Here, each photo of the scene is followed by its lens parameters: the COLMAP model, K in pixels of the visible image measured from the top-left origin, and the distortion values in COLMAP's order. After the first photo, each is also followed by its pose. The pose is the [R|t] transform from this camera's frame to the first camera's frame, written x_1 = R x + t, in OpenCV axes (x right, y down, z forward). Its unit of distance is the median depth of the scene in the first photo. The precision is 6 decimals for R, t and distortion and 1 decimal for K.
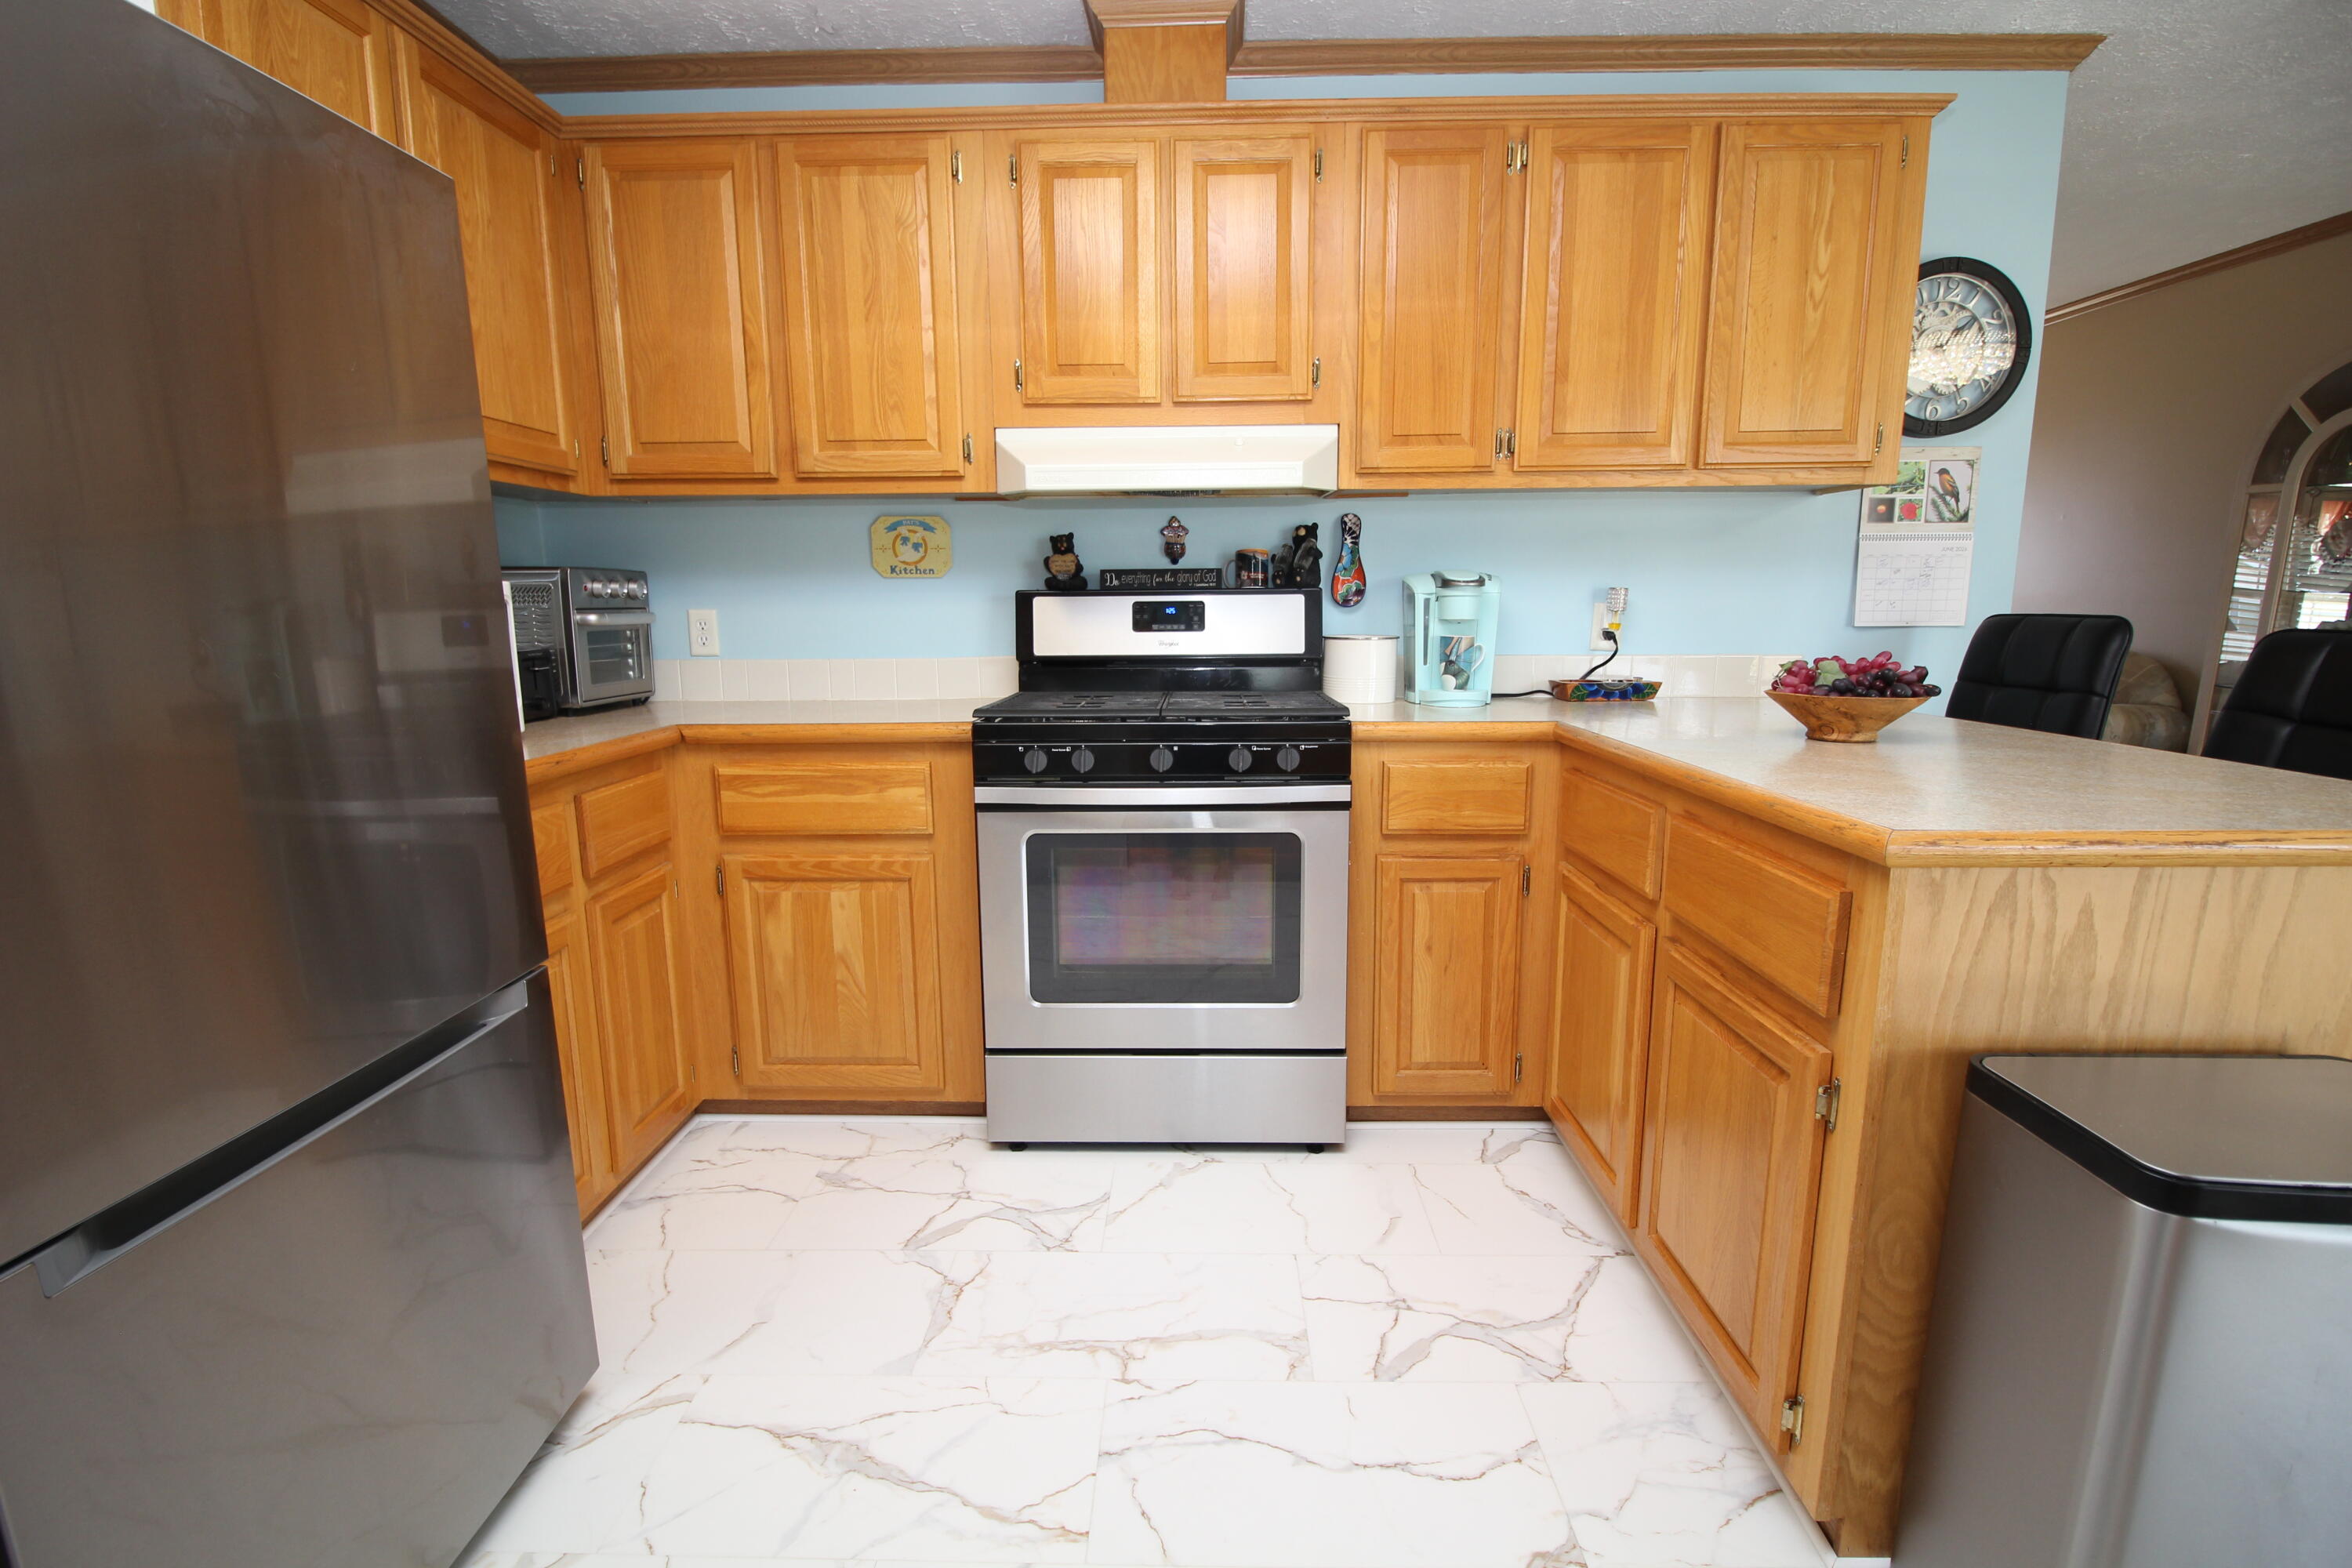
lens RADIAL K [[1092.6, 0, 1183.1], [0, 1092.6, 788.1], [0, 0, 1]] dist [0.002159, -0.014474]
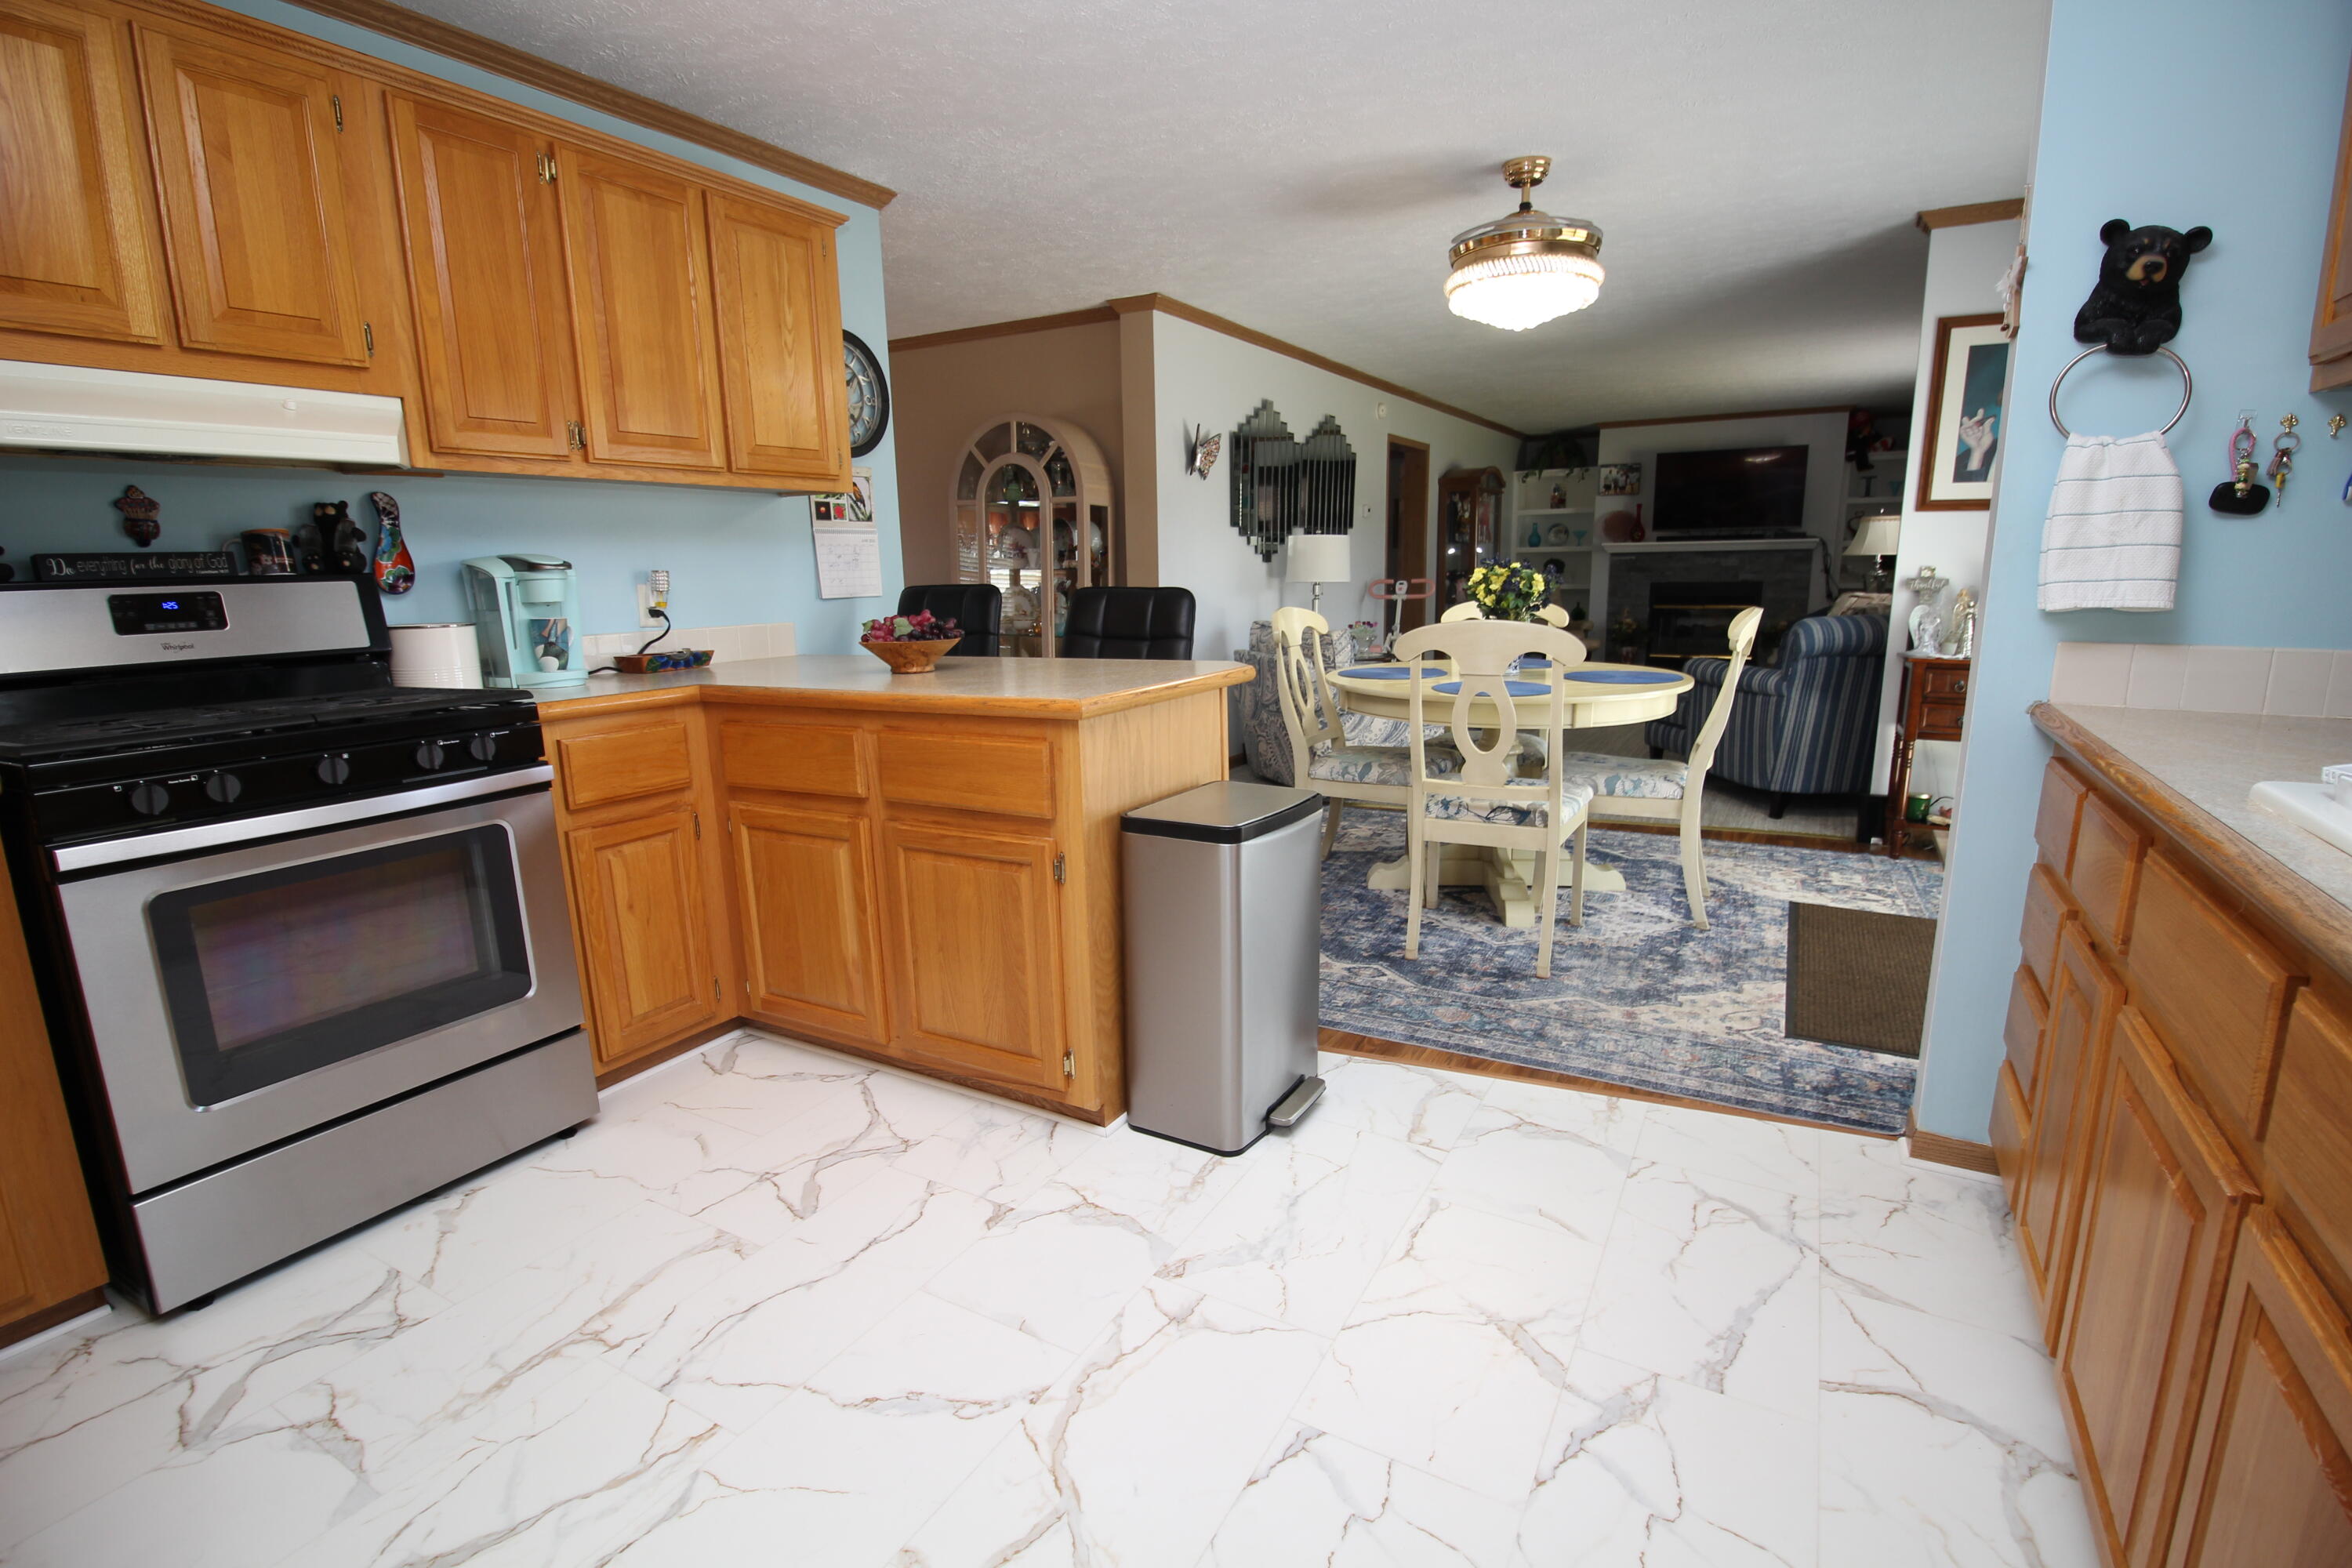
lens RADIAL K [[1092.6, 0, 1183.1], [0, 1092.6, 788.1], [0, 0, 1]] dist [0.002159, -0.014474]
pose [[0.471643, -0.178463, 0.863541, -0.414812], [0.170195, 0.979315, 0.109433, 0.007076], [-0.865209, 0.095357, 0.492261, -0.008377]]
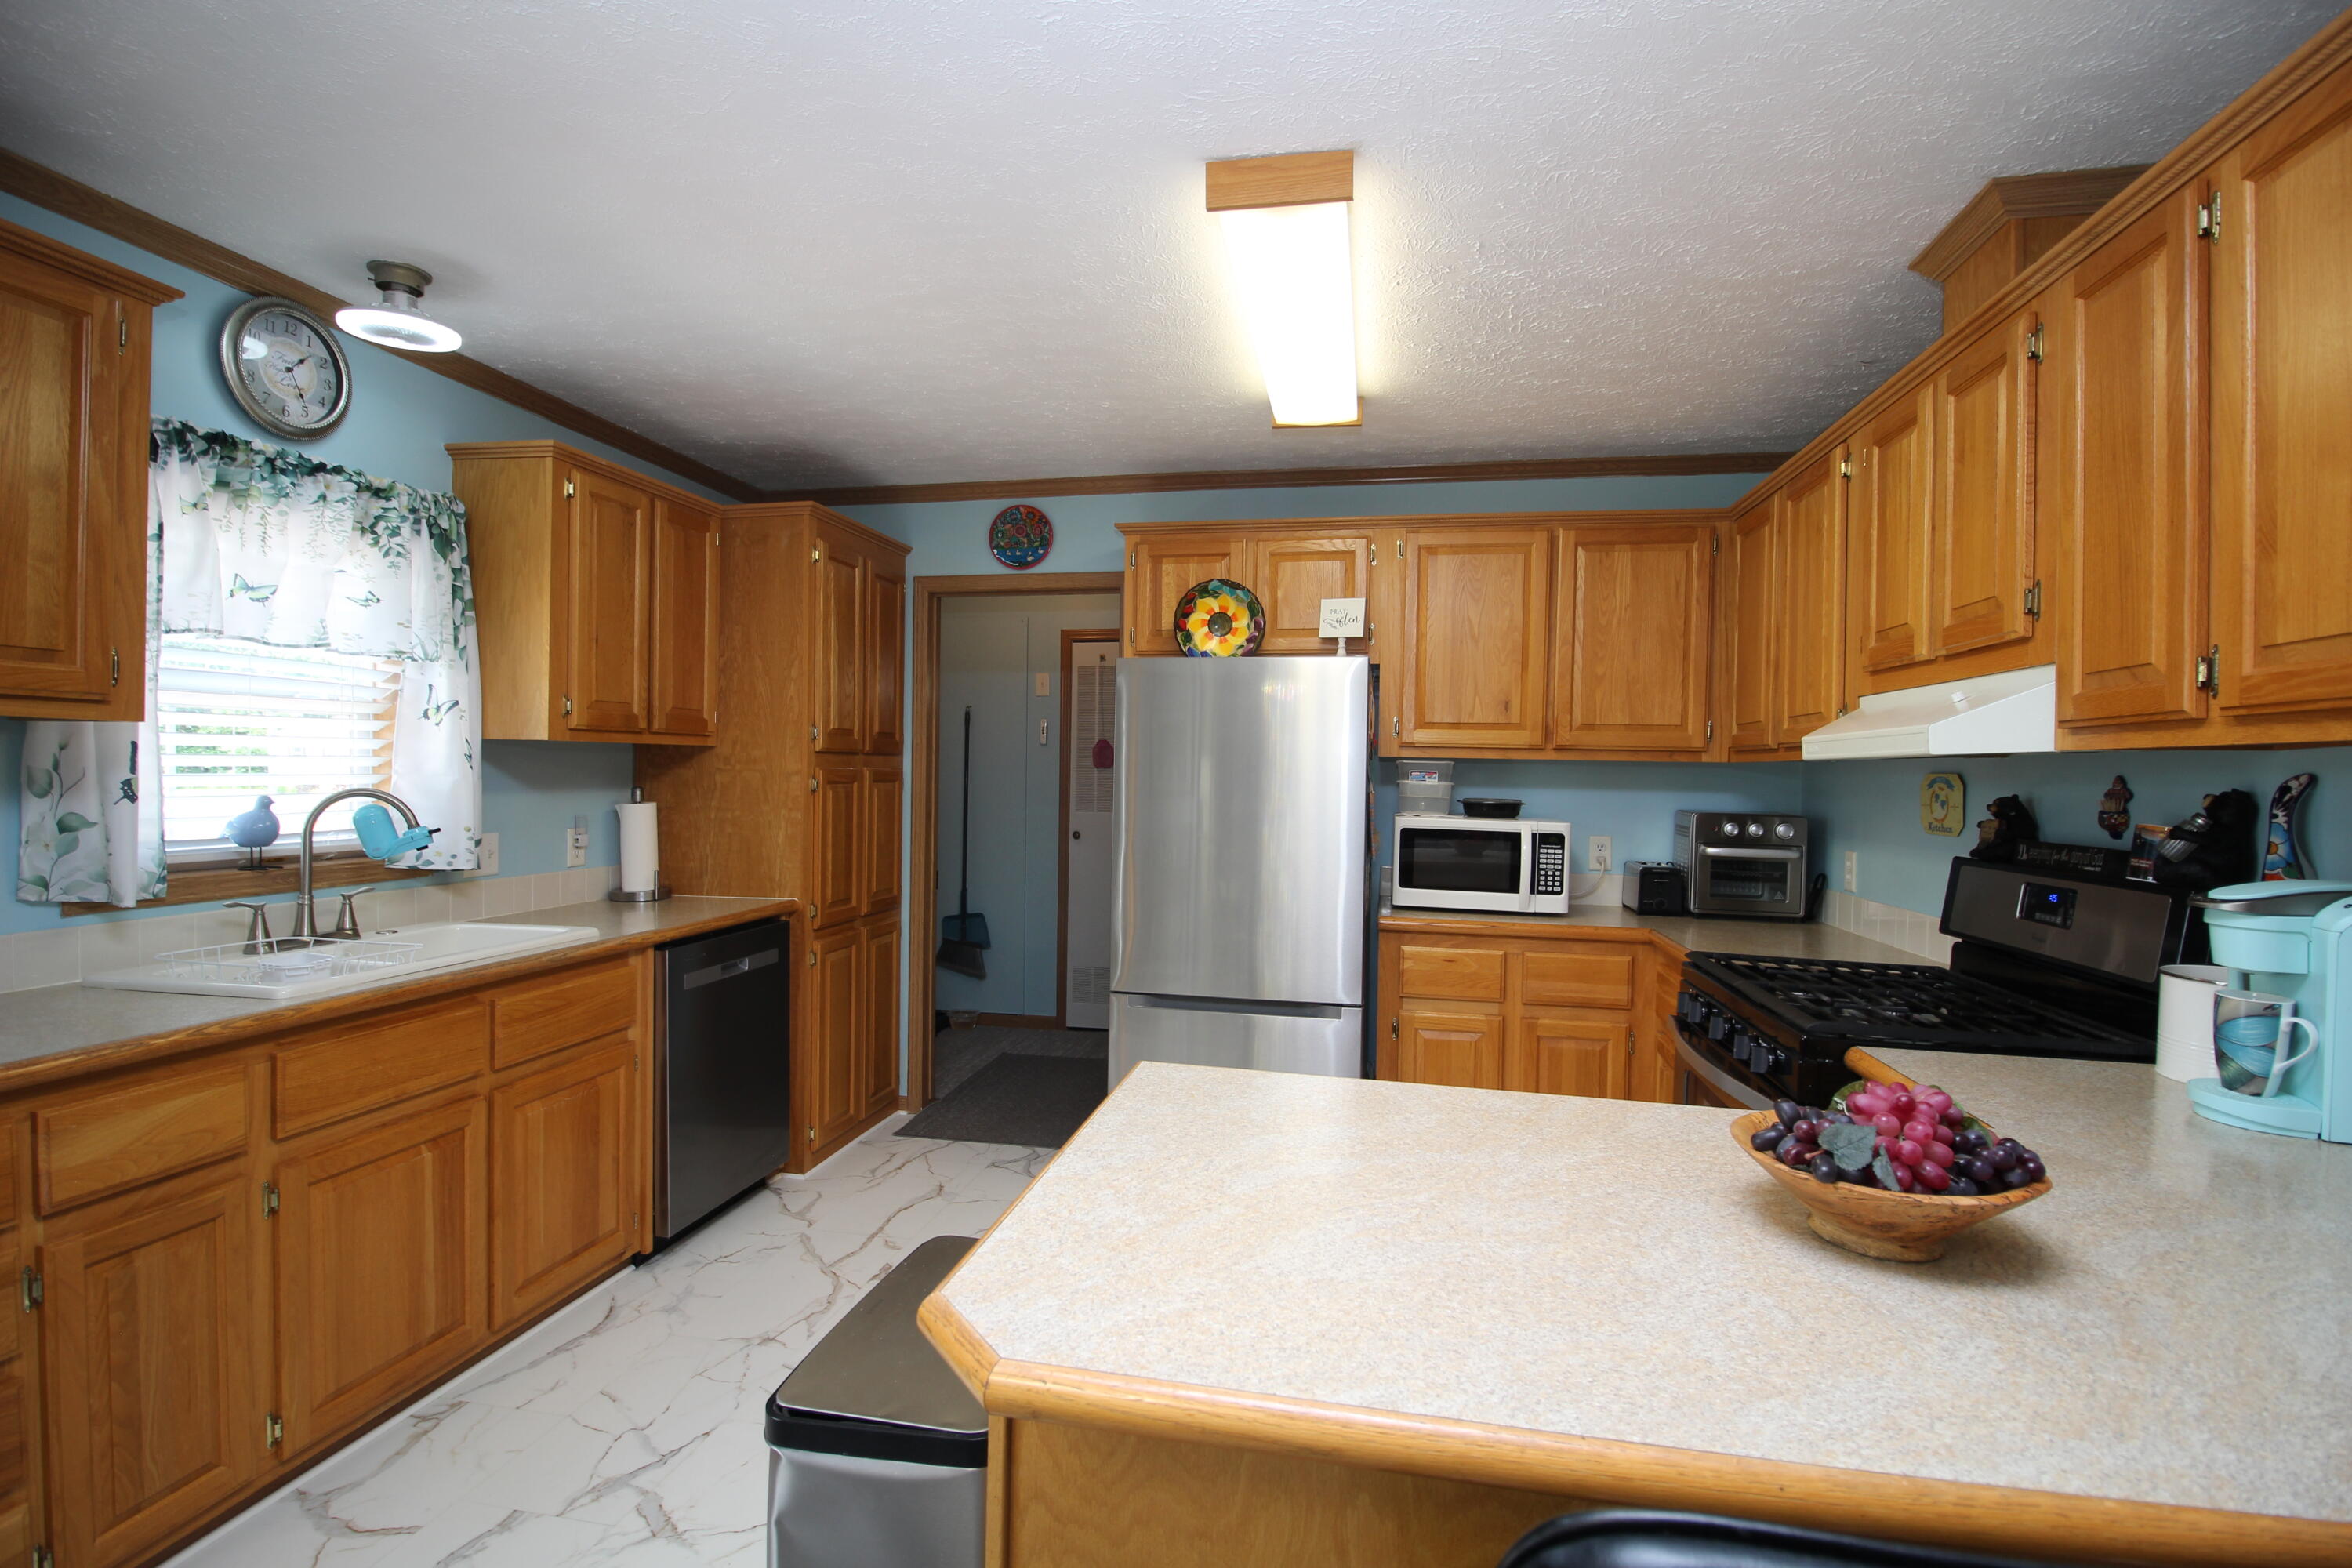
lens RADIAL K [[1092.6, 0, 1183.1], [0, 1092.6, 788.1], [0, 0, 1]] dist [0.002159, -0.014474]
pose [[-0.159408, 0.017947, -0.987050, 0.955502], [-0.188550, 0.980876, 0.048286, -0.181265], [0.969040, 0.193805, -0.152975, 0.576280]]
